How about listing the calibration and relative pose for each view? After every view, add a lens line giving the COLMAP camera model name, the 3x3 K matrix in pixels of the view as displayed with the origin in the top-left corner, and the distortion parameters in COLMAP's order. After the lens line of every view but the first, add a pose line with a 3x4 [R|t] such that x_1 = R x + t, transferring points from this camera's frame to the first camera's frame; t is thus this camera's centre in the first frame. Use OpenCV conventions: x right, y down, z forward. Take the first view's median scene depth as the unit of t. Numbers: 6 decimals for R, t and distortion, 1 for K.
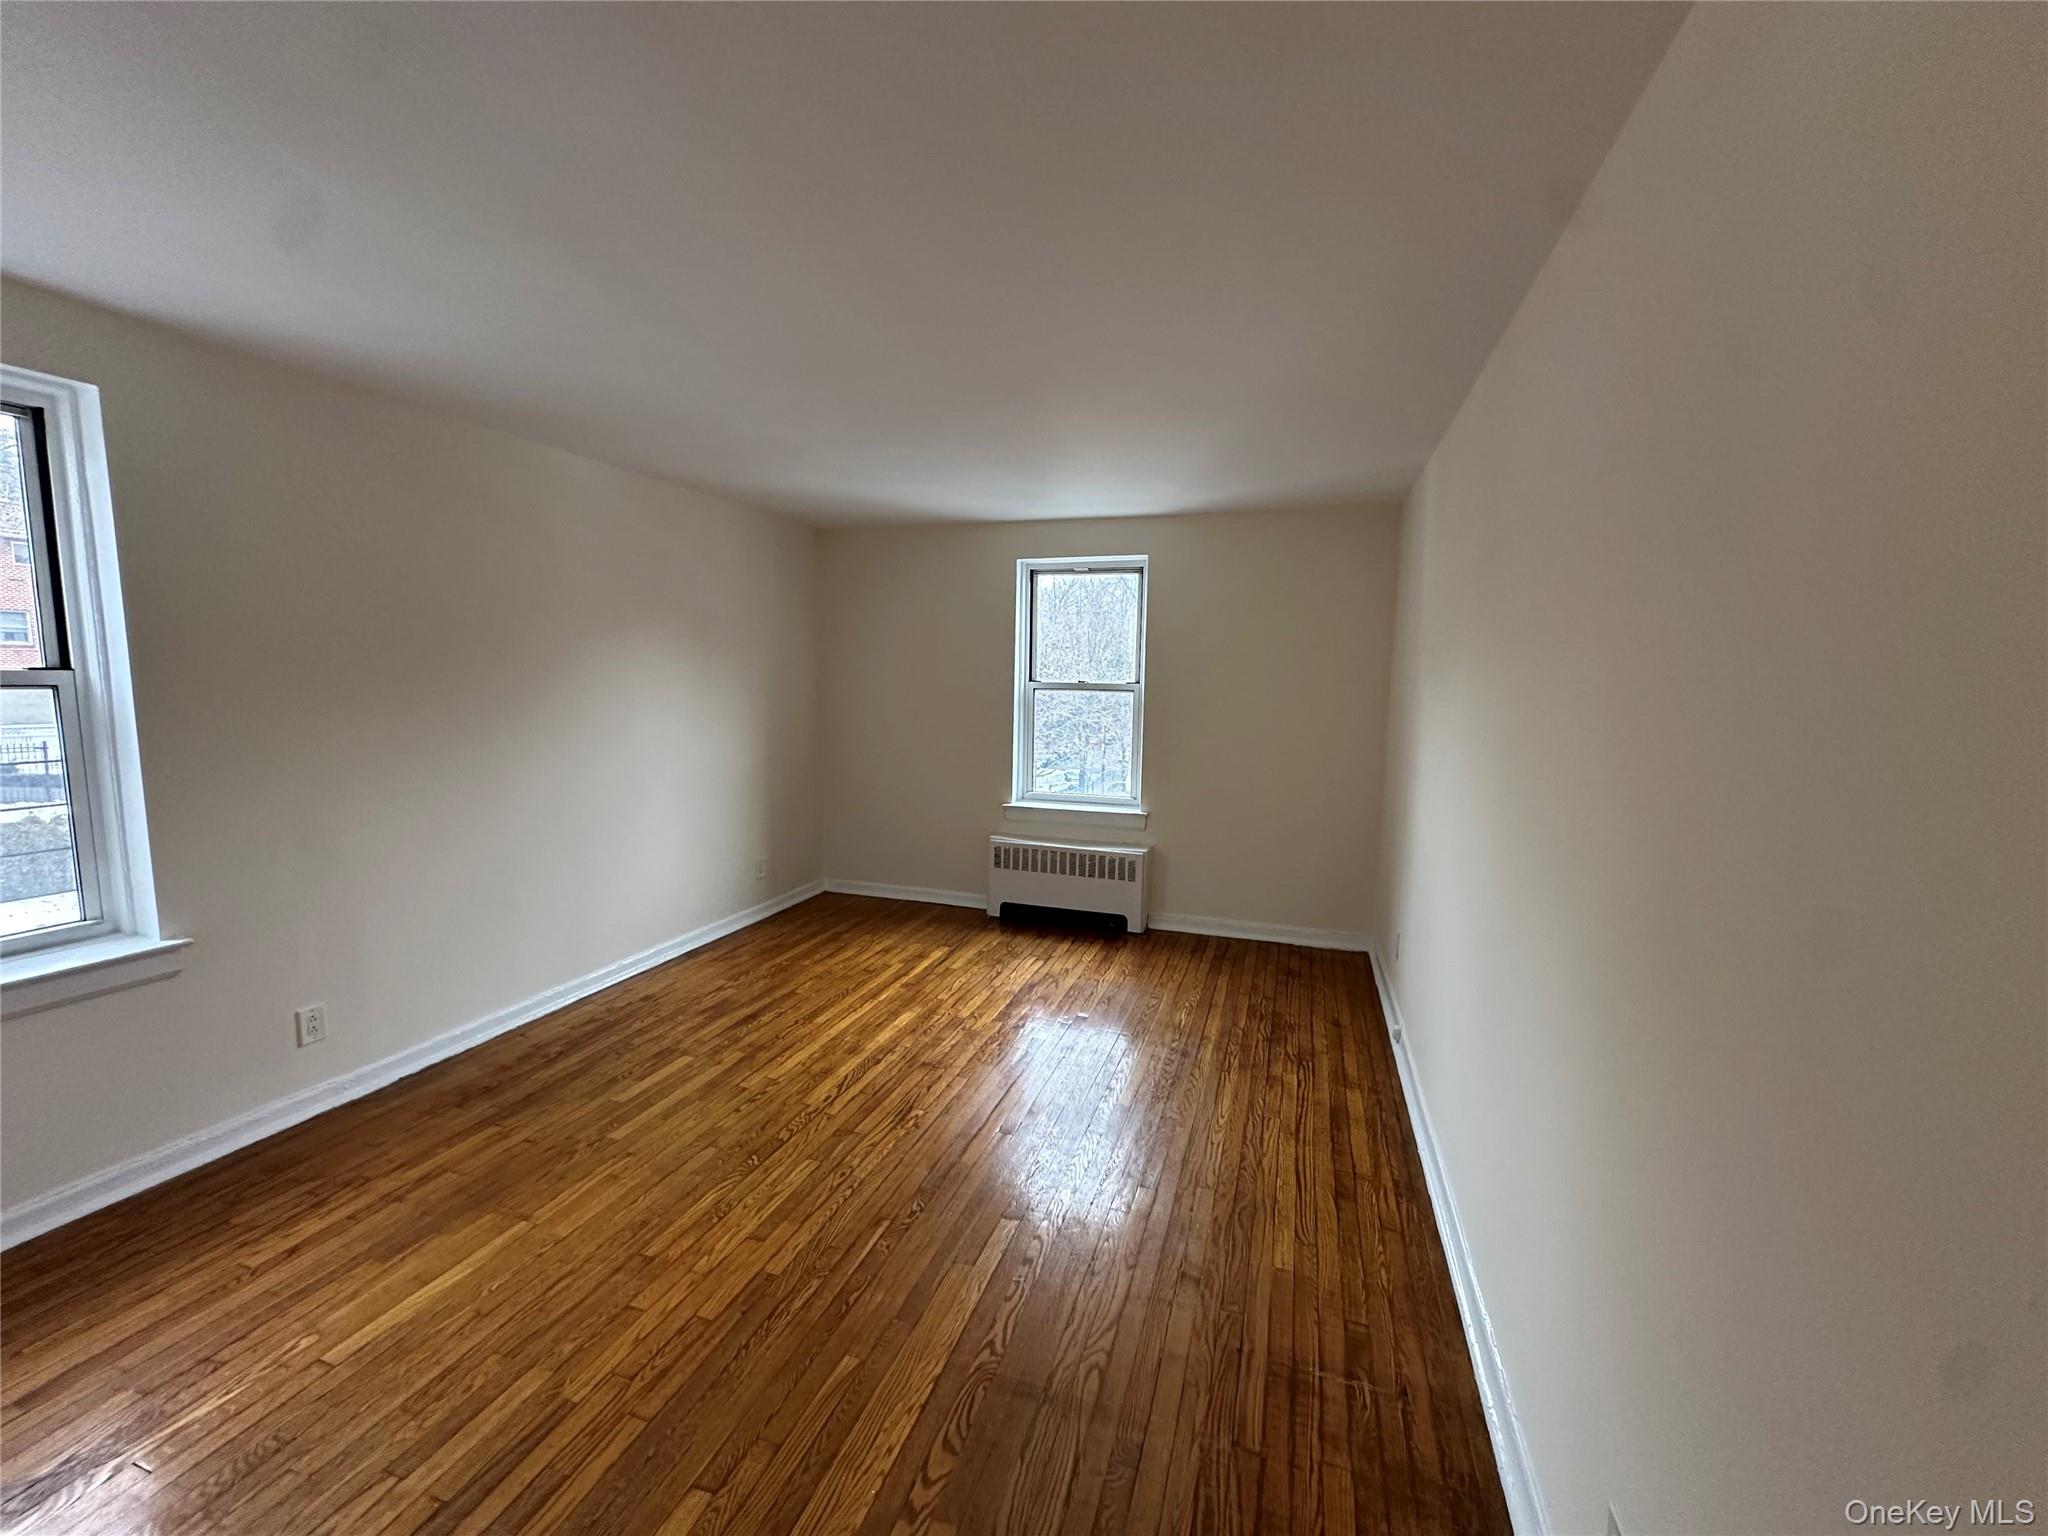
lens RADIAL K [[818.7, 0, 1026.2], [0, 818.7, 769.7], [0, 0, 1]] dist [-0.003255, 0.000607]
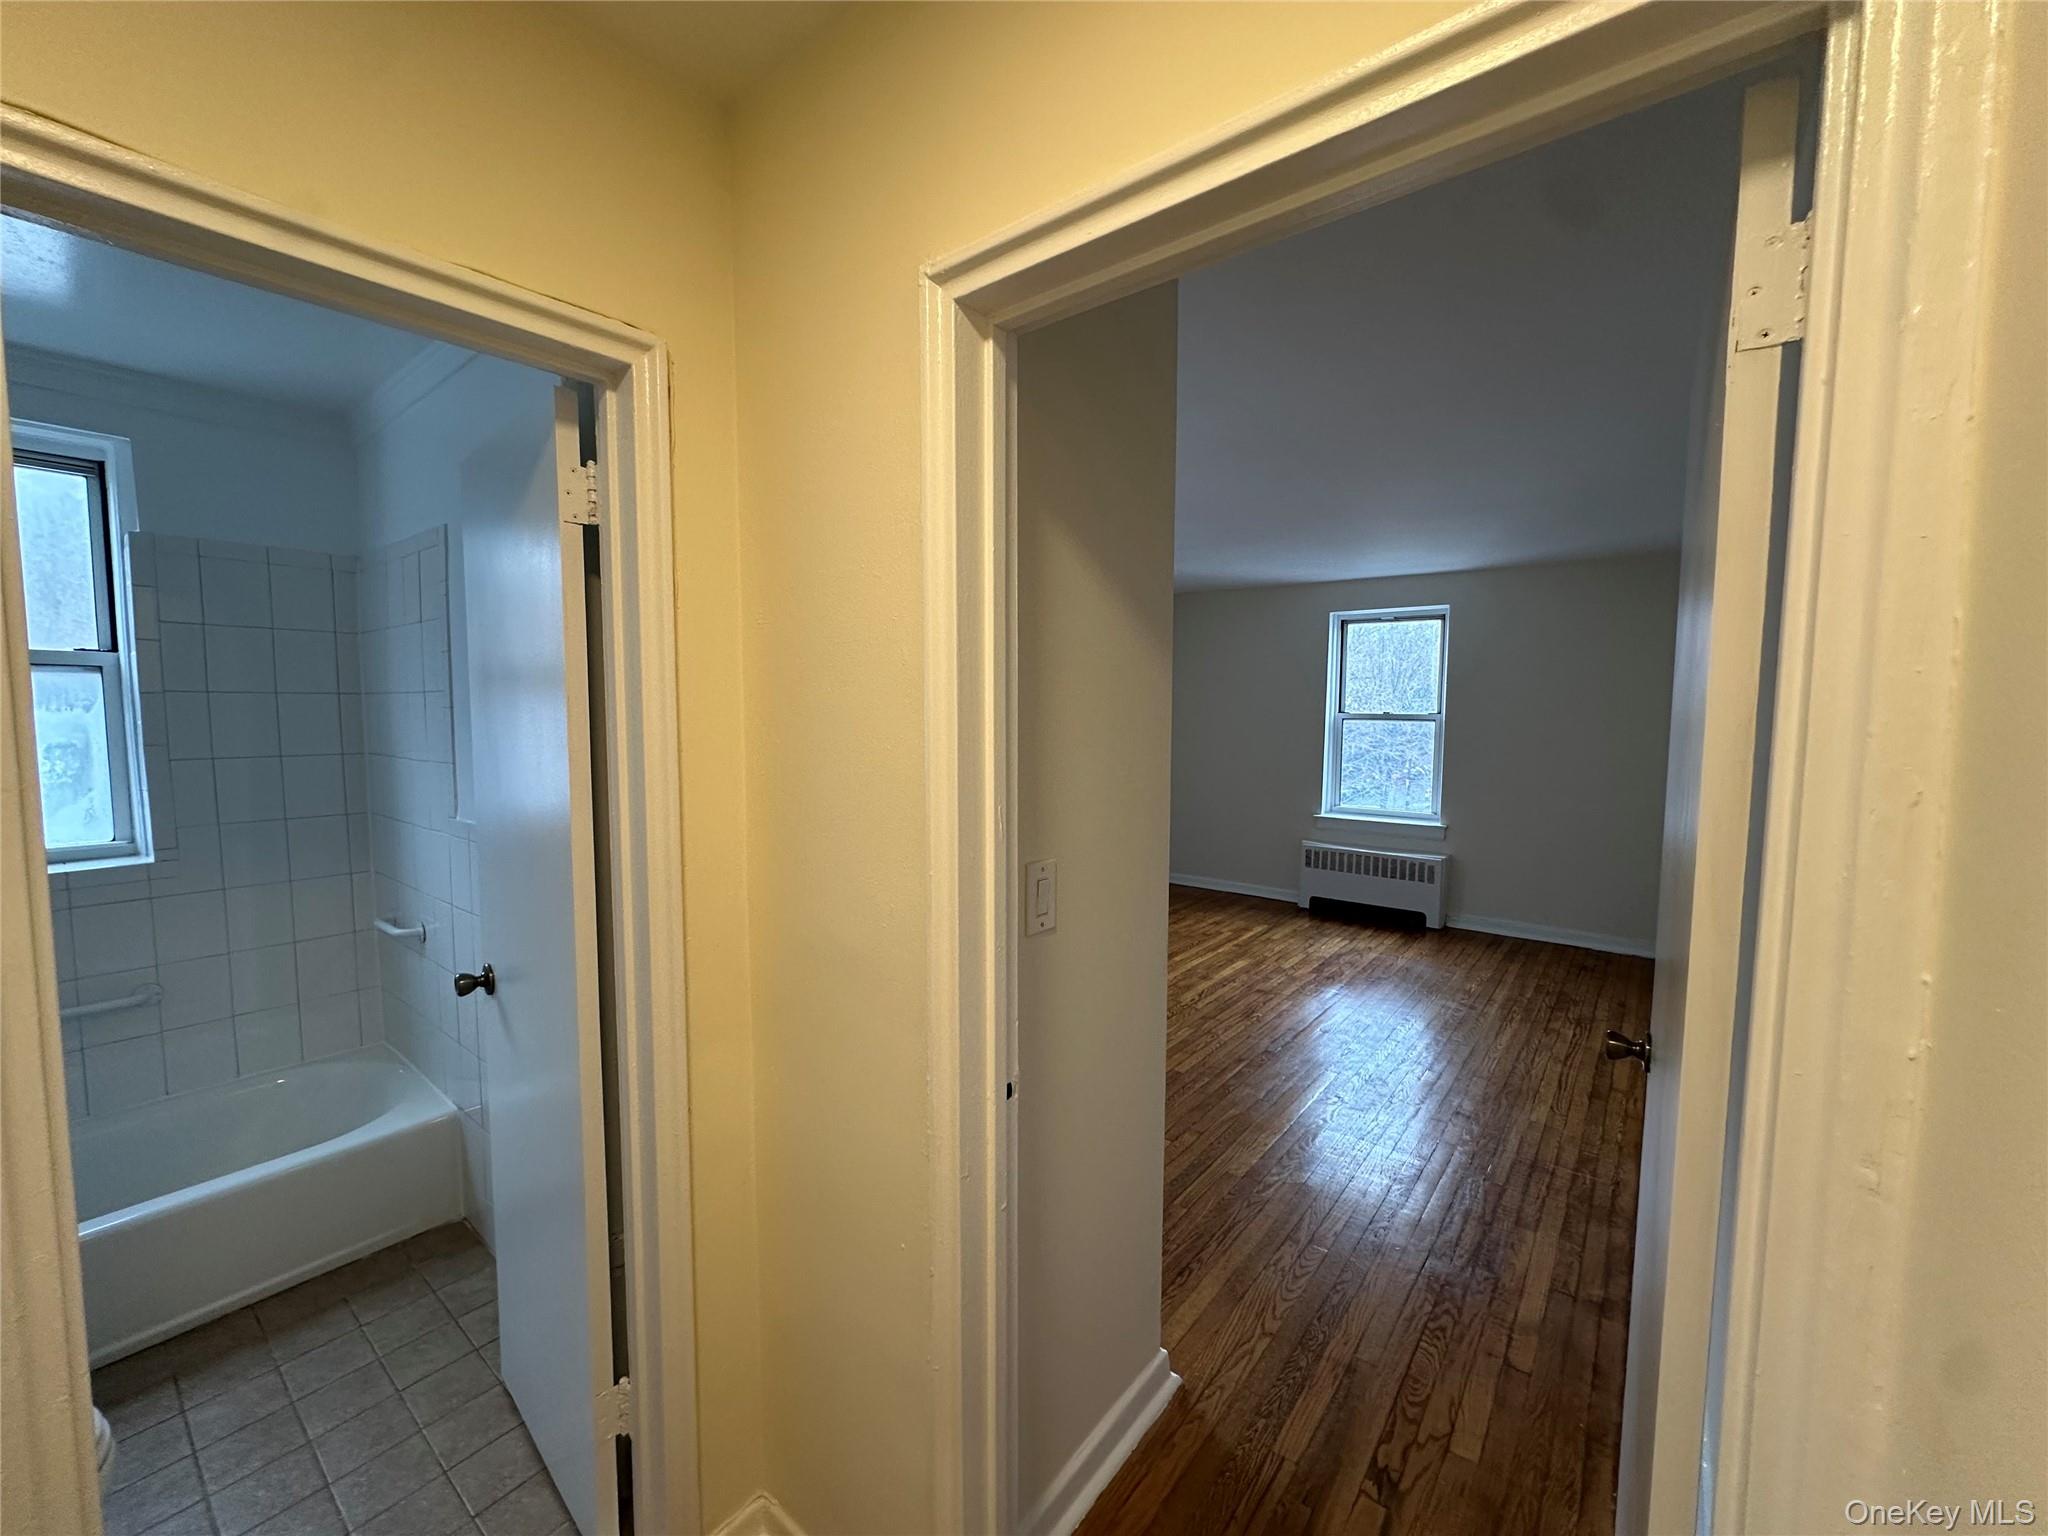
lens RADIAL K [[815.1, 0, 1026.3], [0, 815.1, 771.1], [0, 0, 1]] dist [-0.003732, 0.000760]
pose [[0.941091, 0.016521, -0.337750, -0.032270], [-0.029102, 0.999057, -0.032220, 0.041717], [0.336899, 0.040151, 0.940684, -0.392260]]
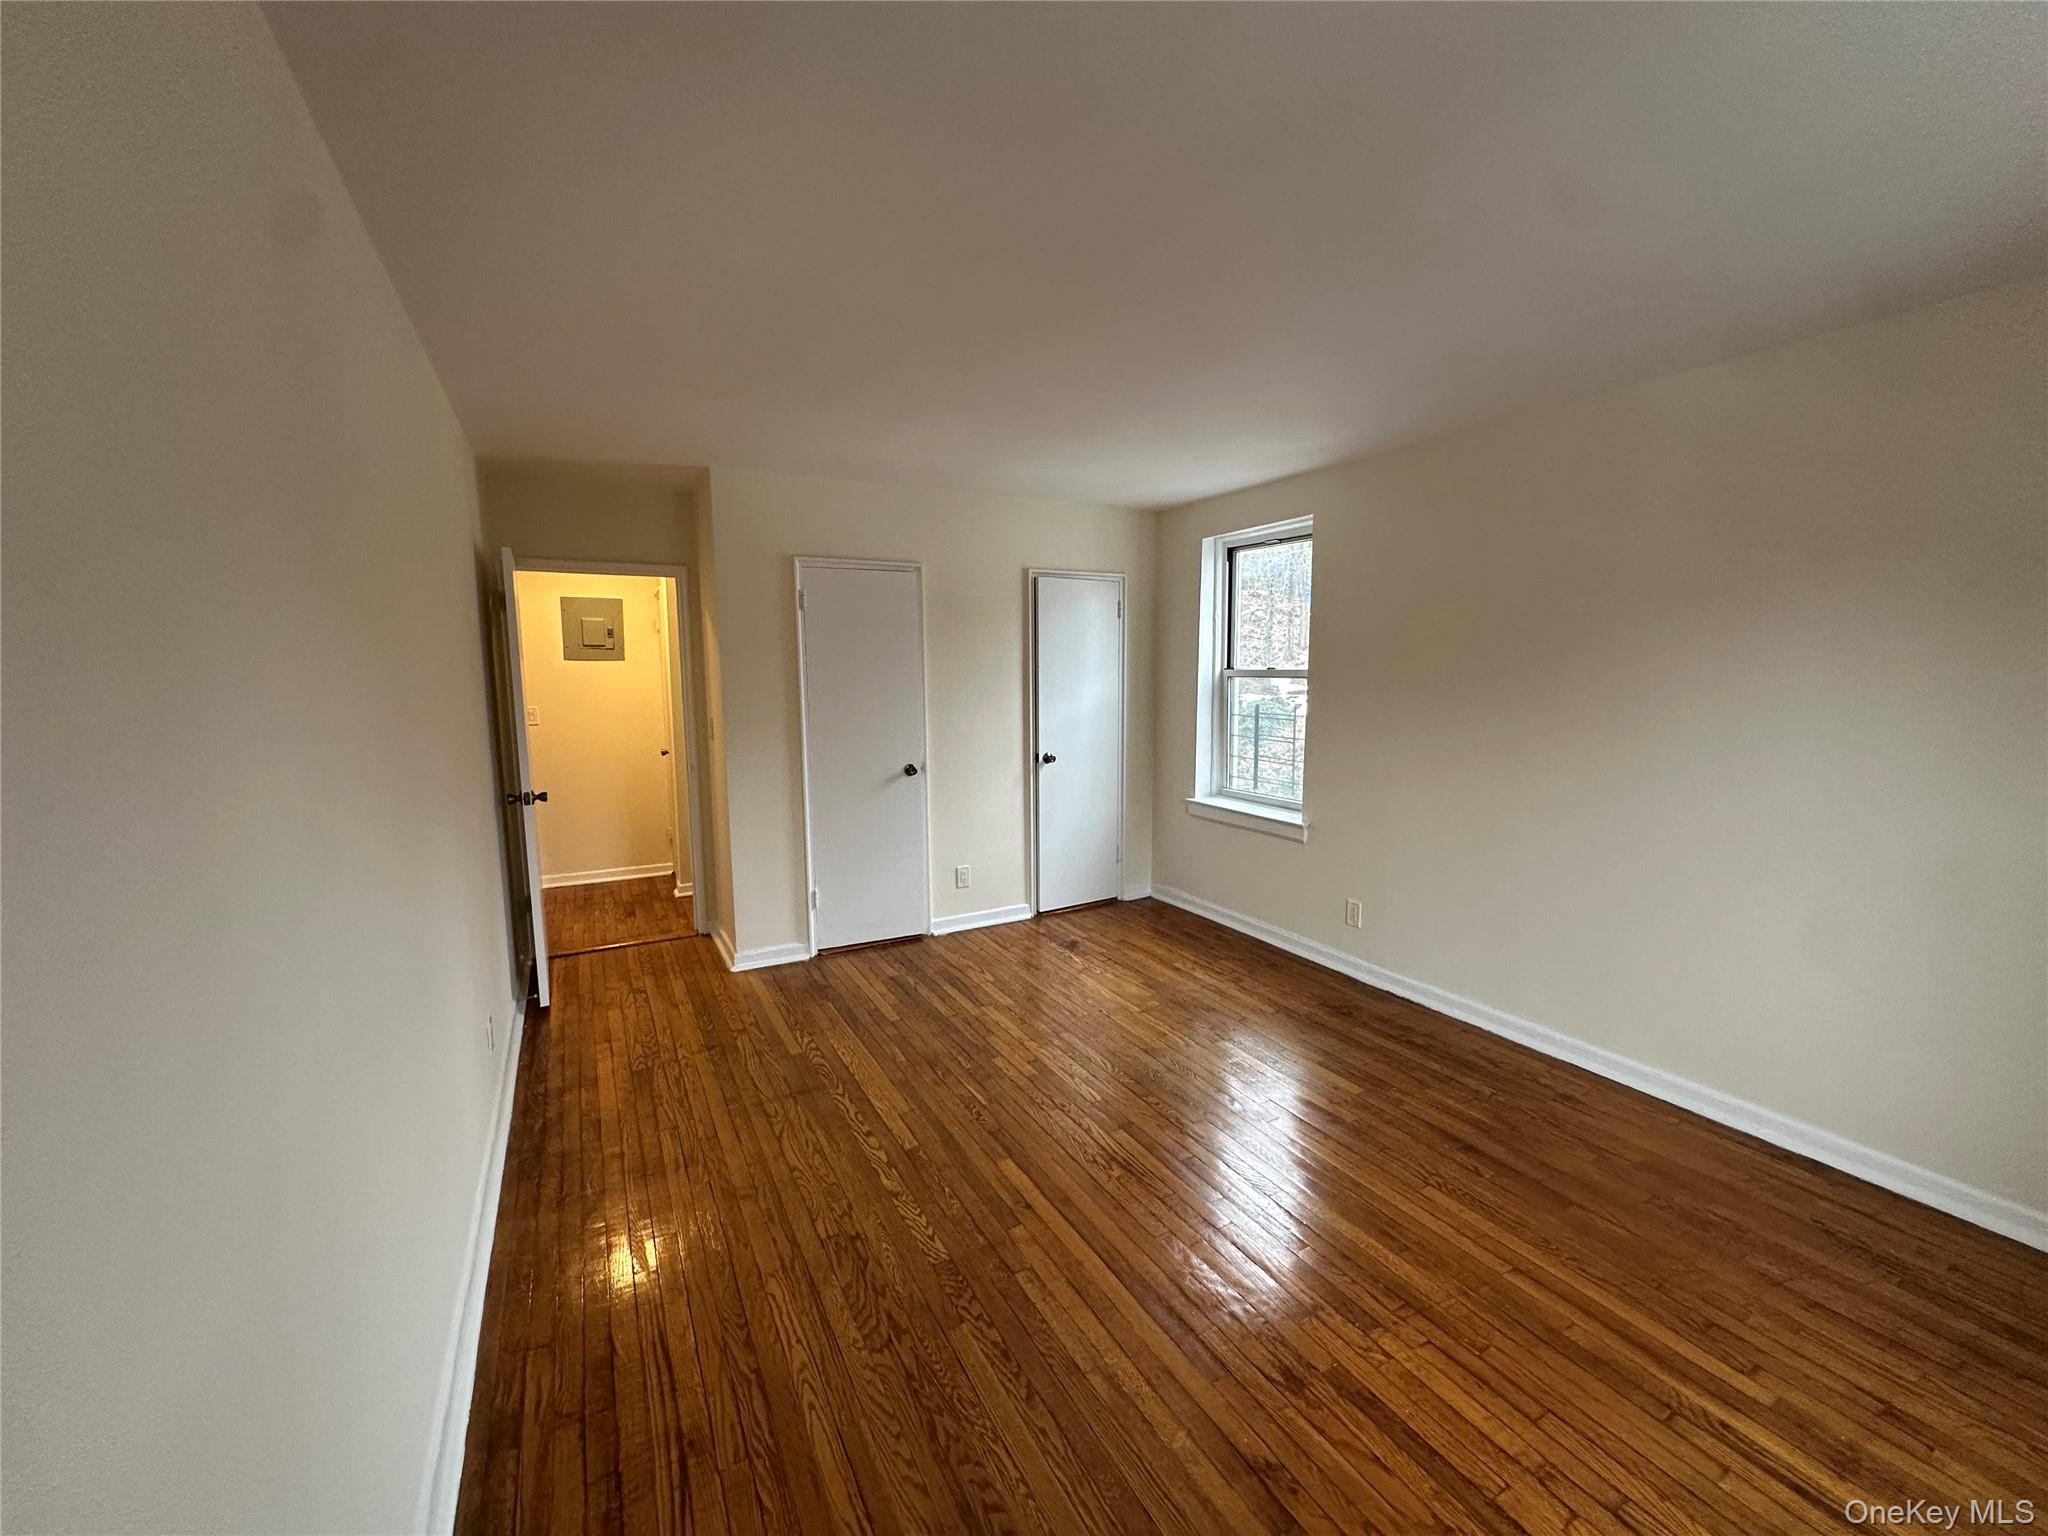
lens RADIAL K [[820.3, 0, 1029.1], [0, 820.3, 768.3], [0, 0, 1]] dist [-0.002801, 0.000537]
pose [[-0.676730, 0.080609, -0.731805, 0.425300], [-0.087559, 0.978122, 0.188710, -0.124922], [0.731006, 0.191782, -0.654866, 1.133577]]
